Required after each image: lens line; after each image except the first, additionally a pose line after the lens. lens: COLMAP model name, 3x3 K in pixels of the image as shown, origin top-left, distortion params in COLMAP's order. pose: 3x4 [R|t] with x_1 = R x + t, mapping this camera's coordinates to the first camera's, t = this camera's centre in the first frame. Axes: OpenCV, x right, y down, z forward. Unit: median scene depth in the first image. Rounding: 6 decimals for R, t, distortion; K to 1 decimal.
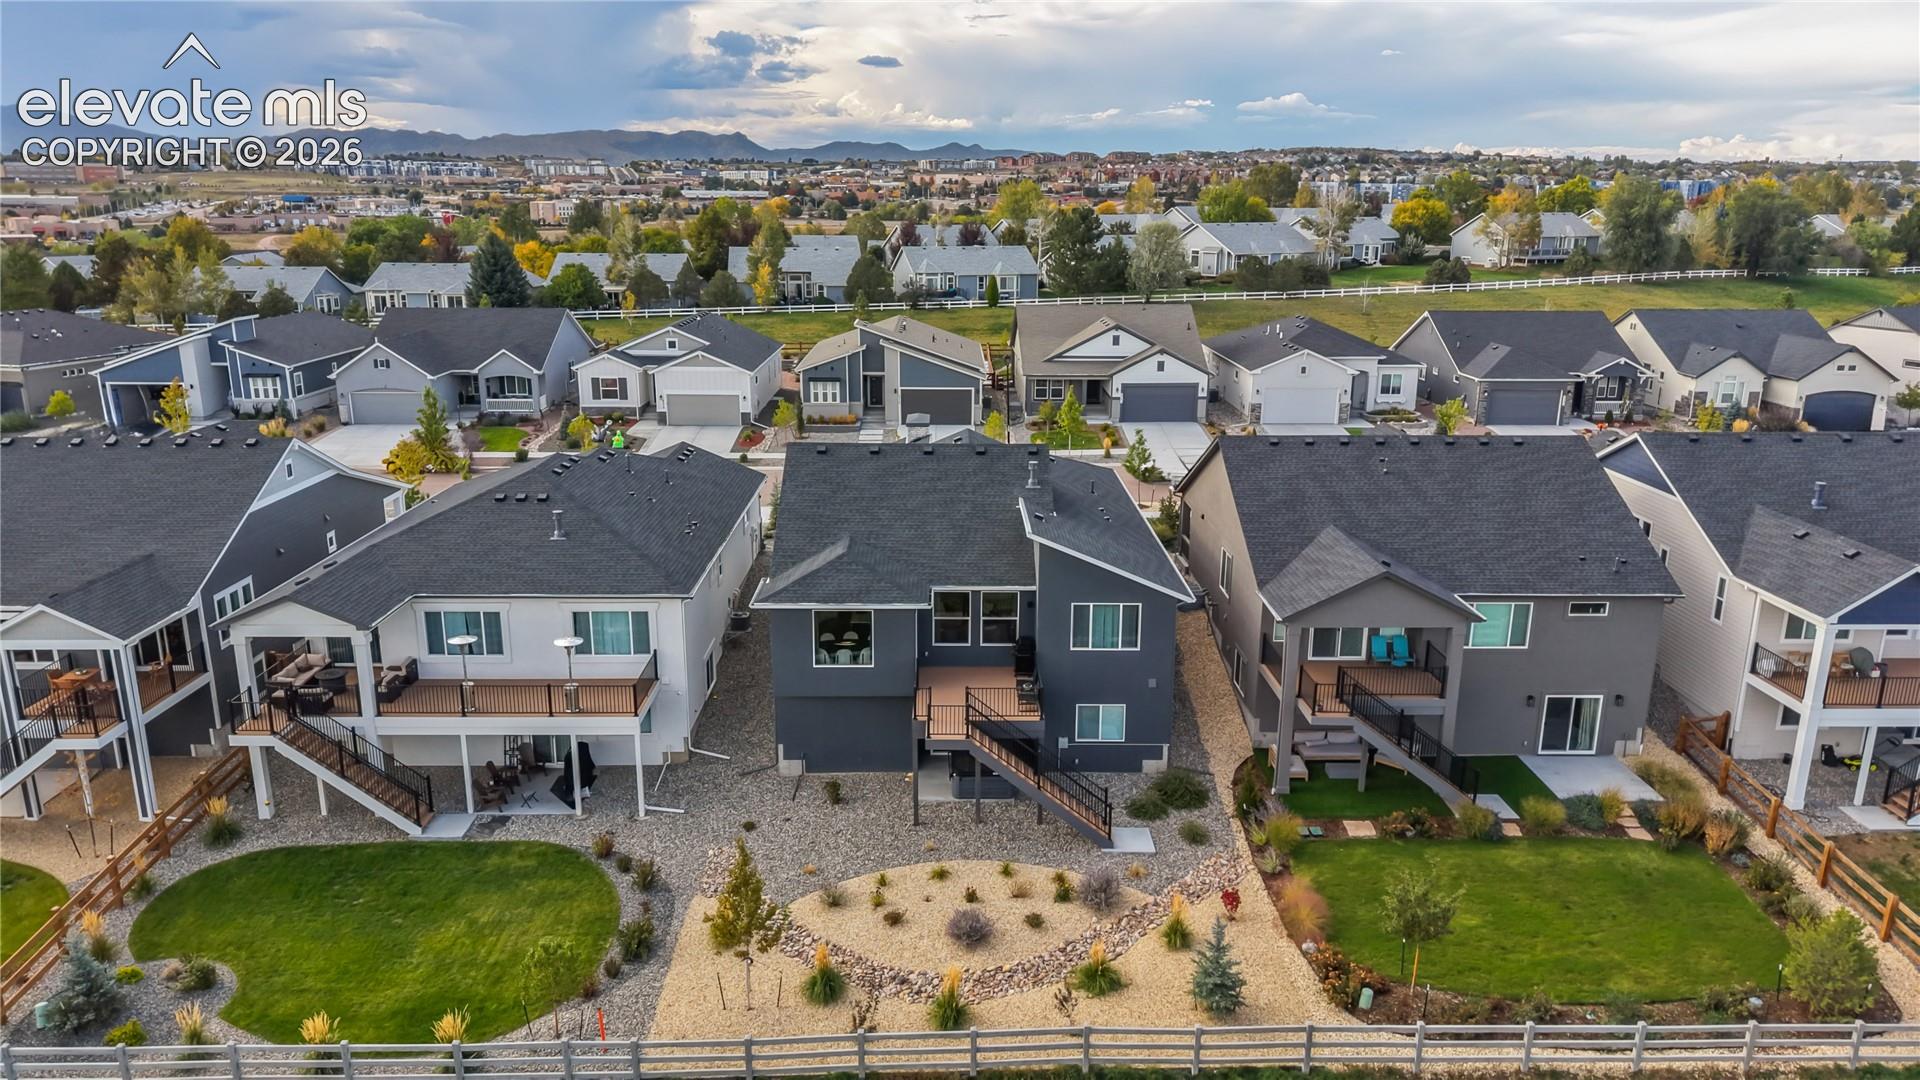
lens RADIAL K [[1279.8, 0, 960.0], [0, 1279.8, 540.0], [0, 0, 1]] dist [0.025781, -0.002218]
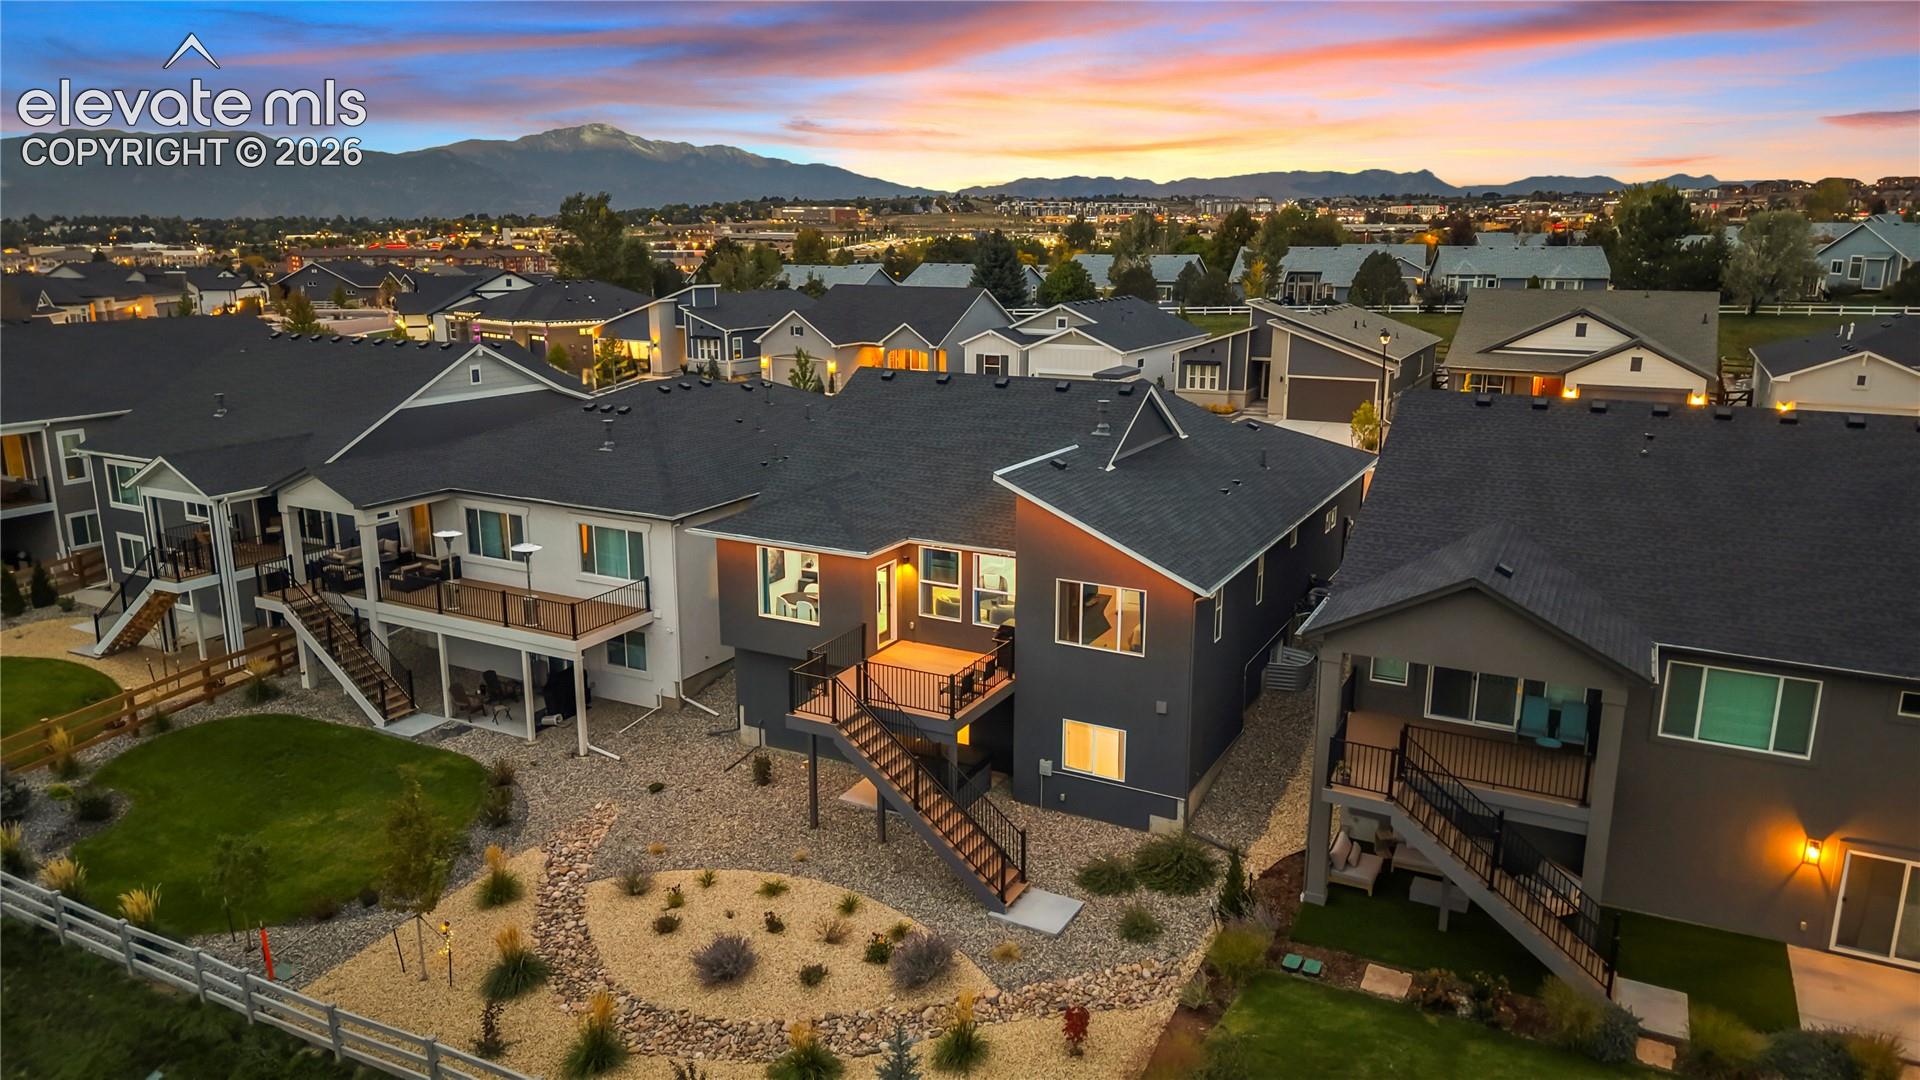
lens RADIAL K [[1281.1, 0, 960.0], [0, 1281.1, 540.0], [0, 0, 1]] dist [0.012667, 0.000281]
pose [[0.878871, 0.107971, -0.464680, 0.381536], [-0.121363, 0.992608, 0.001098, 0.034246], [0.461363, 0.055430, 0.885478, 0.324430]]
